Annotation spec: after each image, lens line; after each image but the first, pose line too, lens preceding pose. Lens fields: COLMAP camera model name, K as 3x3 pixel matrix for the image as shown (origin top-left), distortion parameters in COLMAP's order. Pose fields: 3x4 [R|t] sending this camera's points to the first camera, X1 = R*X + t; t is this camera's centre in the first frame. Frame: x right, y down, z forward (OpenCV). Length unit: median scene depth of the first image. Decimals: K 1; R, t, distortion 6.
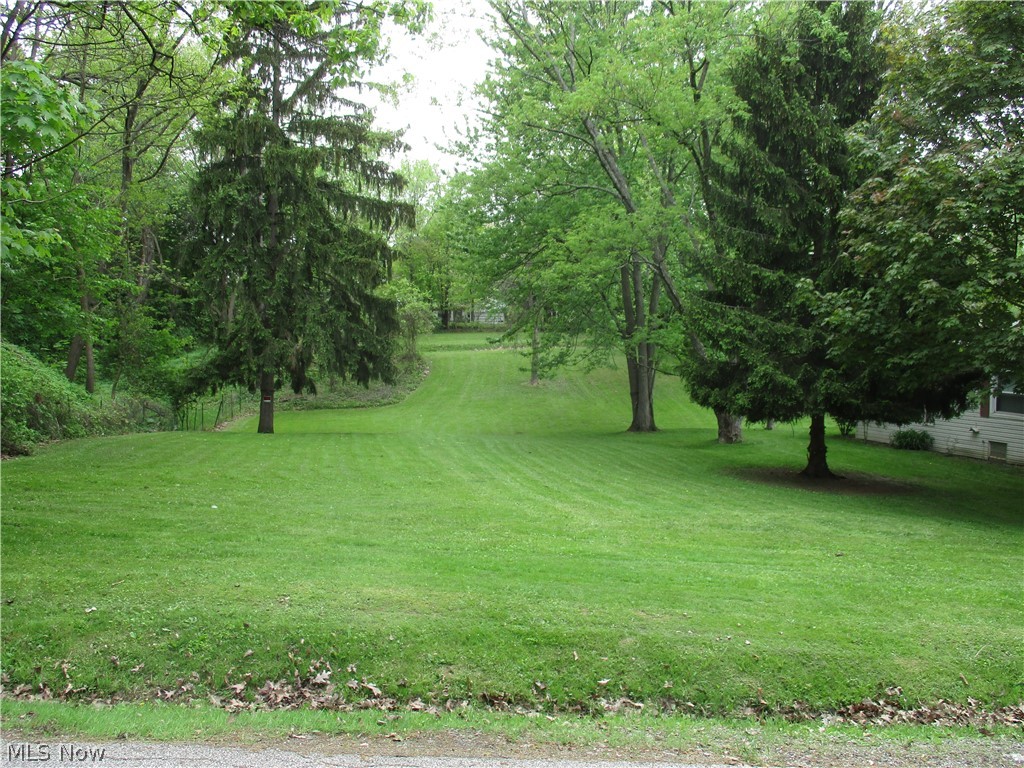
lens RADIAL K [[854.3, 0, 512.0], [0, 854.3, 384.0], [0, 0, 1]] dist [-0.011566, 0.002035]
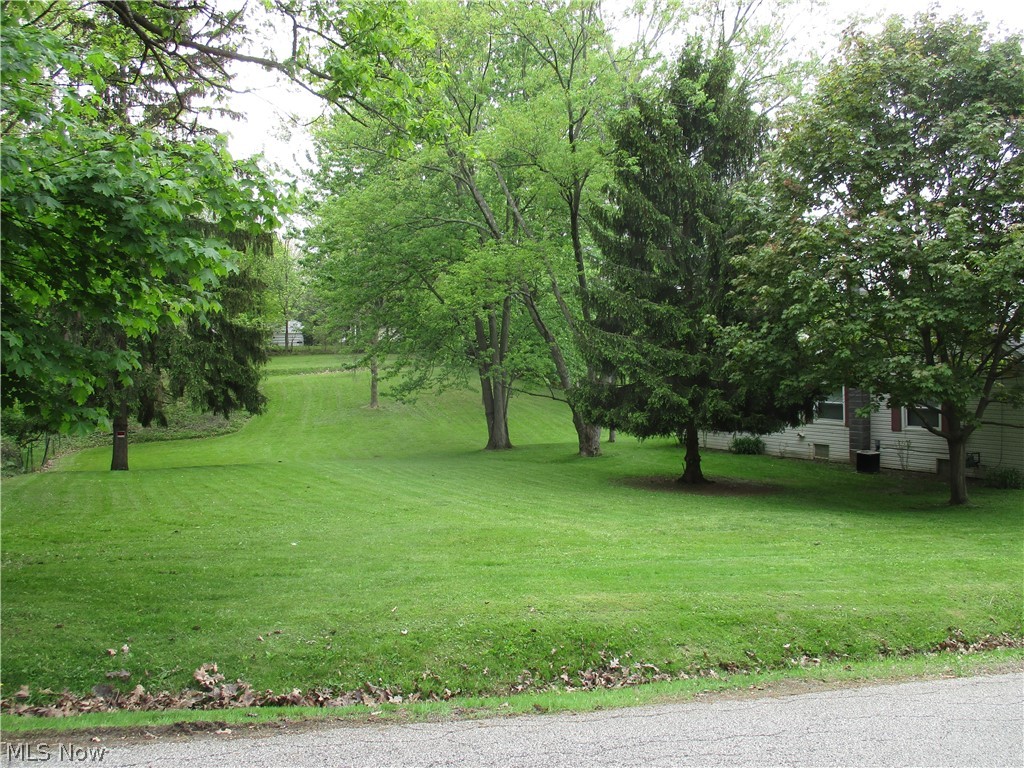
lens RADIAL K [[854.3, 0, 512.0], [0, 854.3, 384.0], [0, 0, 1]] dist [-0.011566, 0.002035]
pose [[0.967260, -0.029379, 0.252083, -0.160361], [0.034264, 0.999300, -0.015010, -0.014392], [-0.251466, 0.023156, 0.967589, -0.049647]]
